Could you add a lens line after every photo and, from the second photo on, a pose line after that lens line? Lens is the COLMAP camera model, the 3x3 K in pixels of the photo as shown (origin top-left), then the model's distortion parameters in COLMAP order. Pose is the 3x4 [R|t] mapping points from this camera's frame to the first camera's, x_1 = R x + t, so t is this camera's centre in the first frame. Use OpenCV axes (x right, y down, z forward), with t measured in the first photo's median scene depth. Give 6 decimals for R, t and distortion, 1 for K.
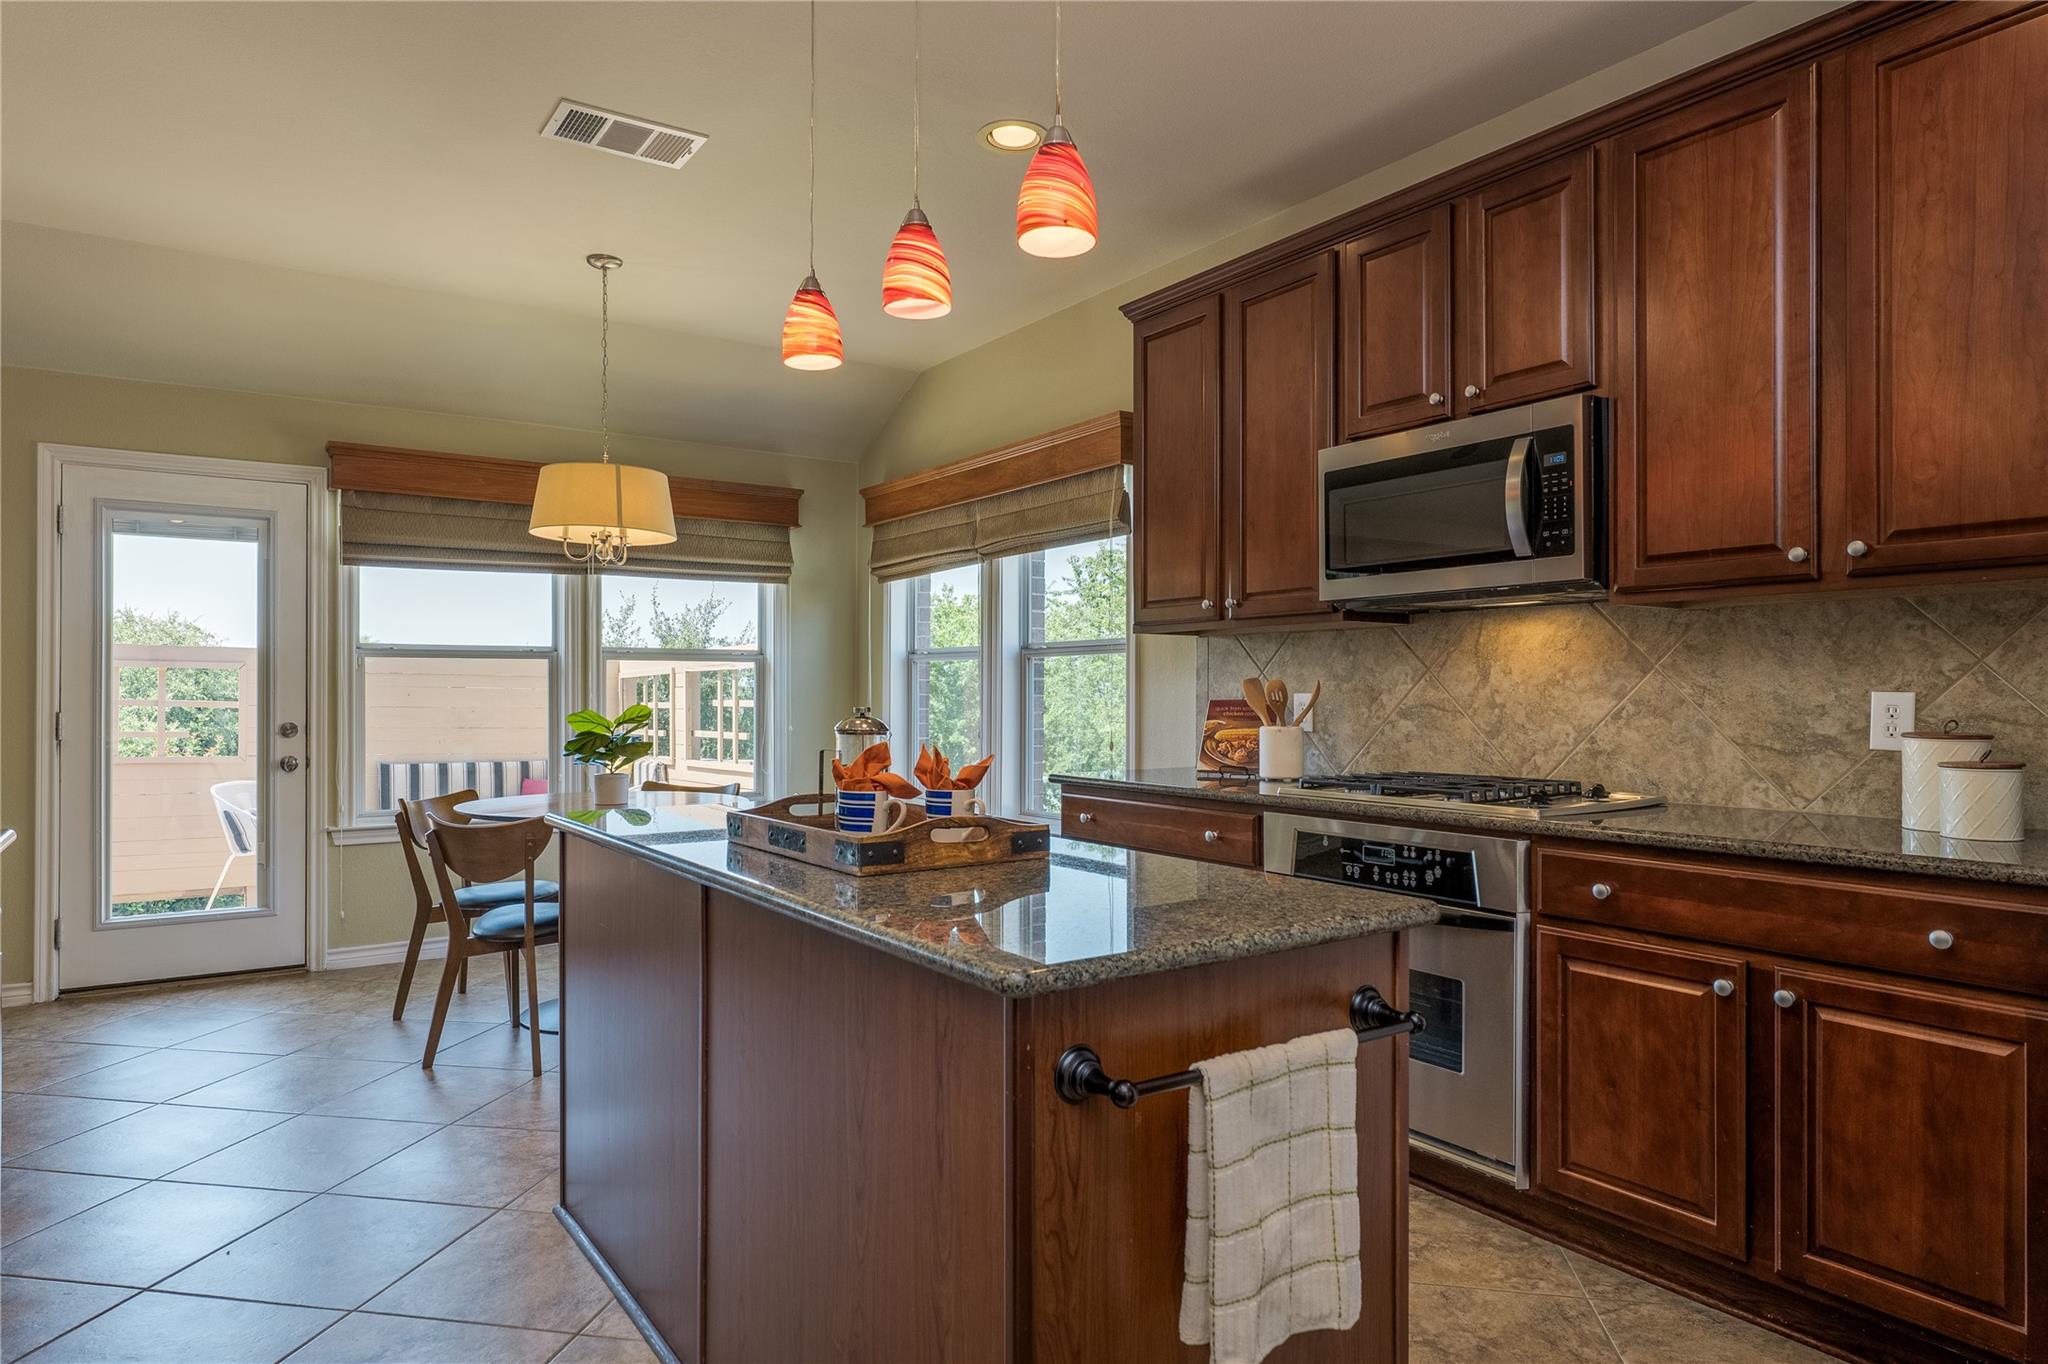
lens RADIAL K [[1182.4, 0, 1093.0], [0, 1182.4, 691.6], [0, 0, 1]] dist [0.018339, -0.002532]
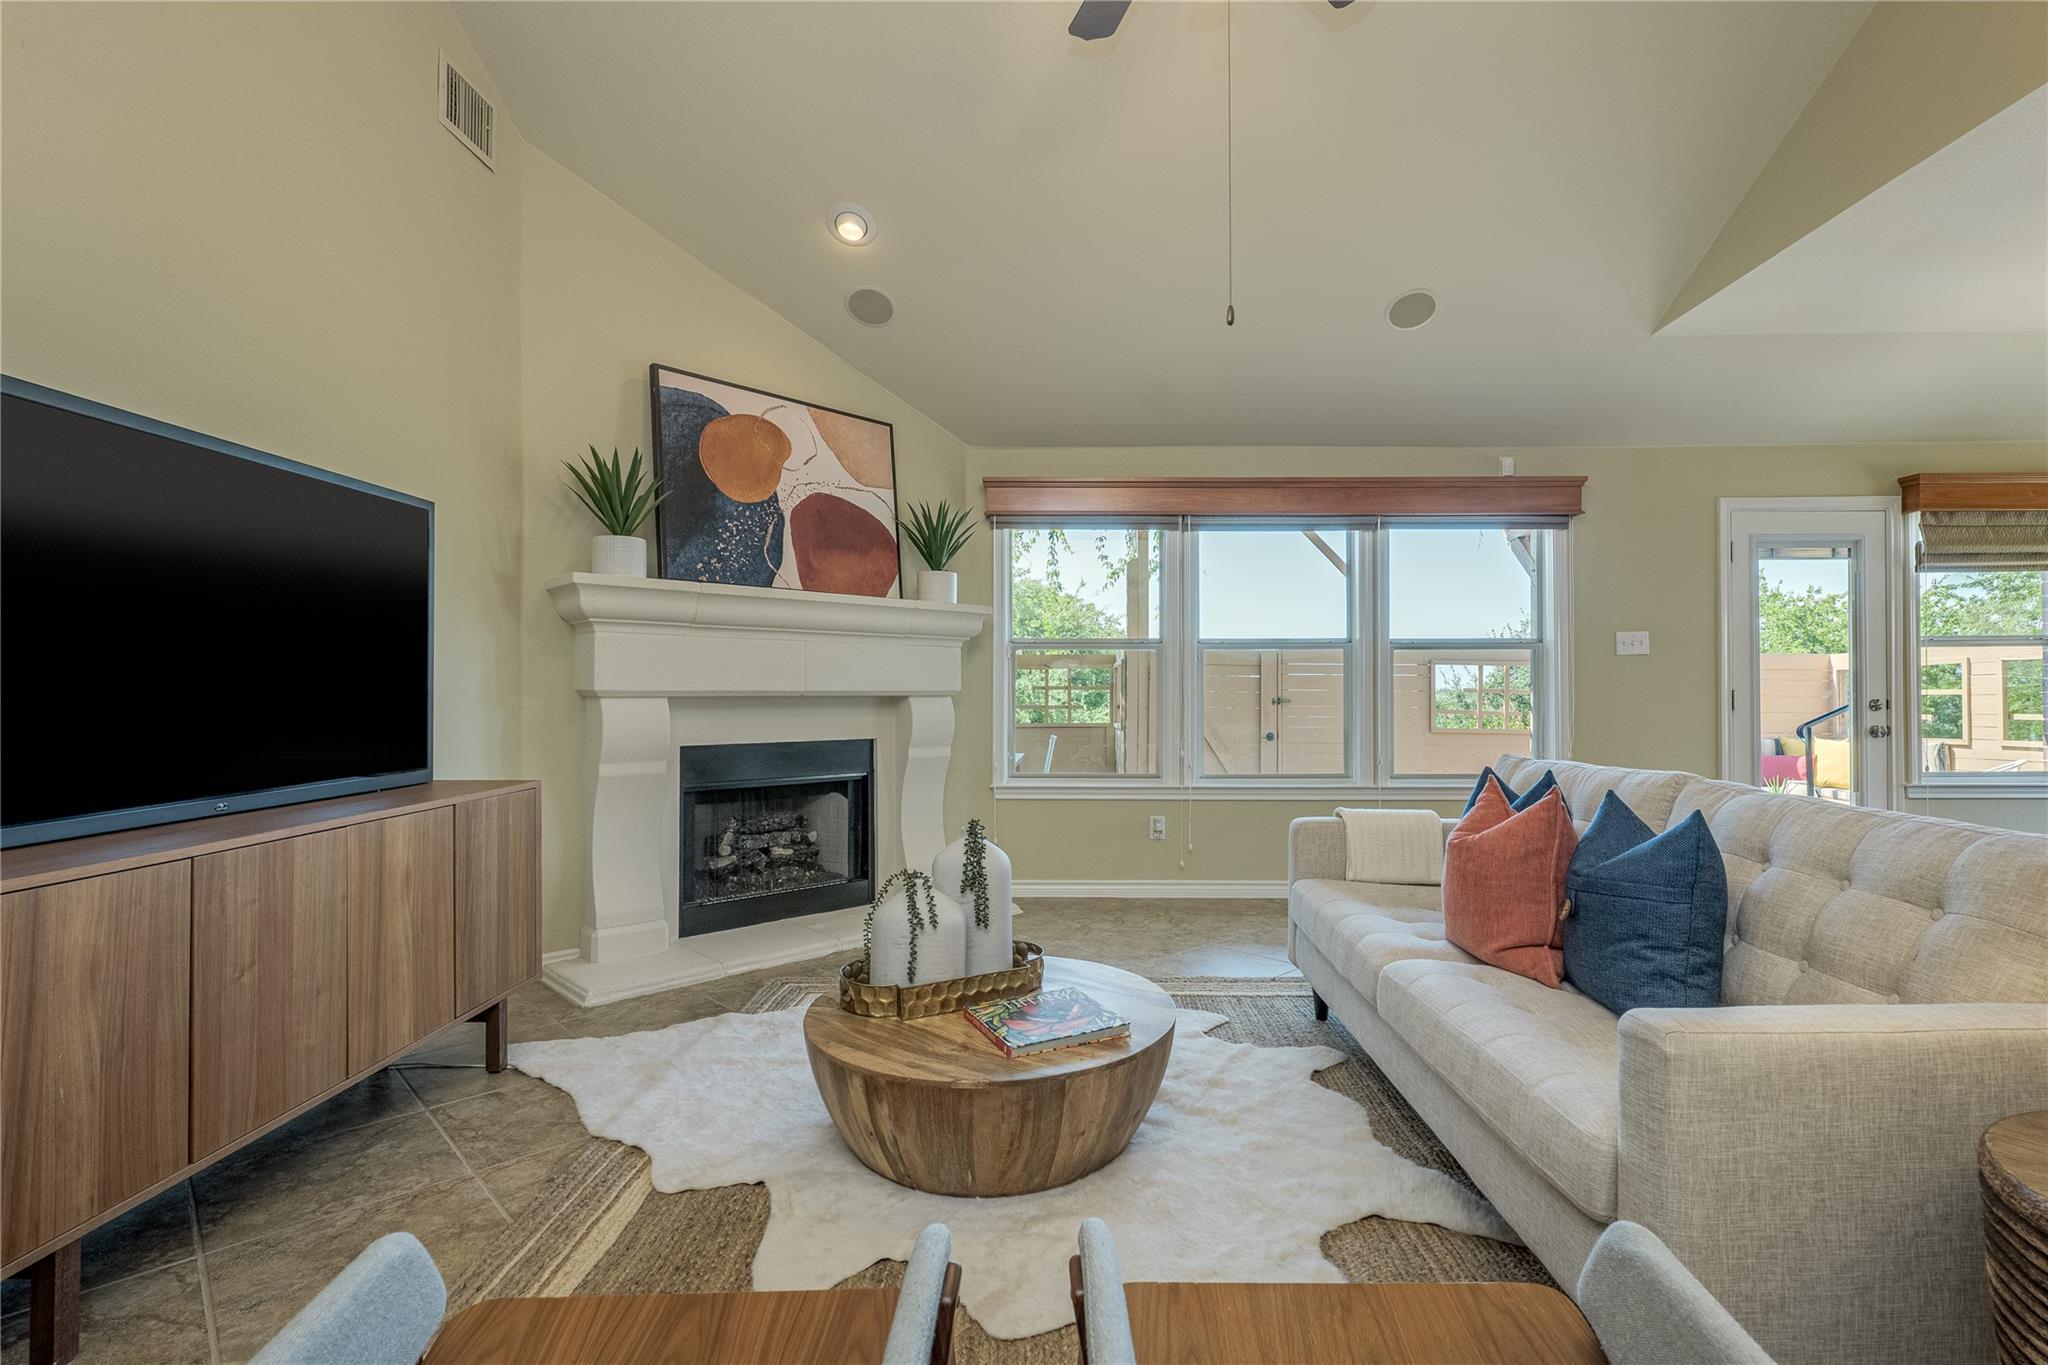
lens RADIAL K [[1106.1, 0, 1034.8], [0, 1106.1, 676.7], [0, 0, 1]] dist [-0.007640, -0.000732]
pose [[0.785927, 0.003477, -0.618310, -1.012476], [-0.004123, 0.999991, 0.000383, 0.008566], [0.618306, 0.002248, 0.785934, -0.739380]]
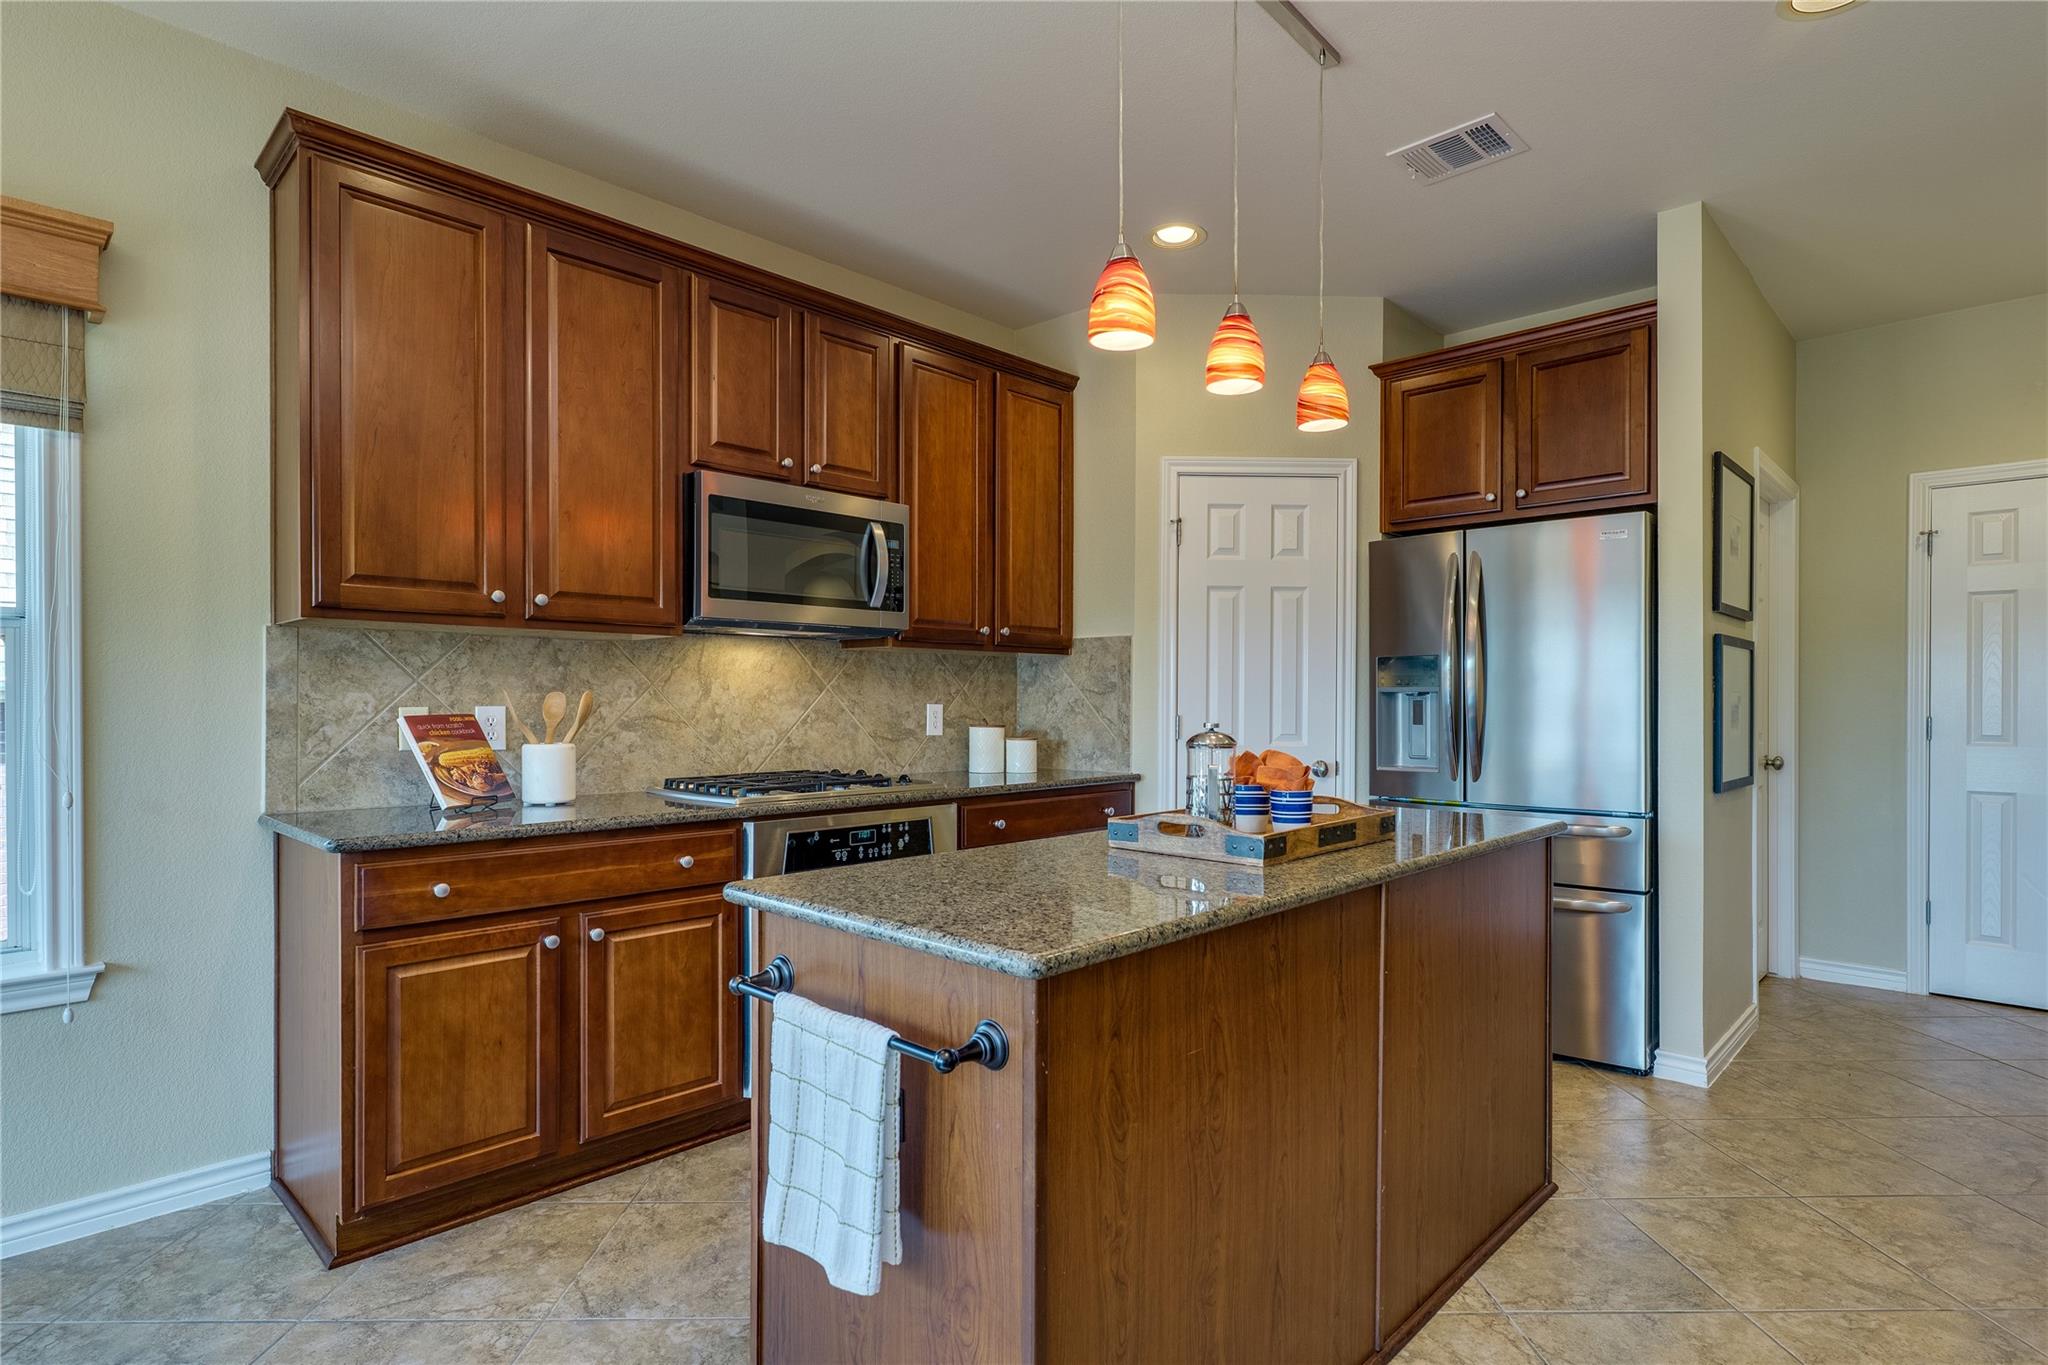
lens RADIAL K [[1042.3, 0, 1024.8], [0, 1042.3, 702.4], [0, 0, 1]] dist [-0.000693, -0.000579]
pose [[-0.144297, -0.006156, 0.989515, -0.744818], [-0.006383, 0.999966, 0.005290, -0.009139], [-0.989514, -0.005553, -0.144332, 0.847576]]
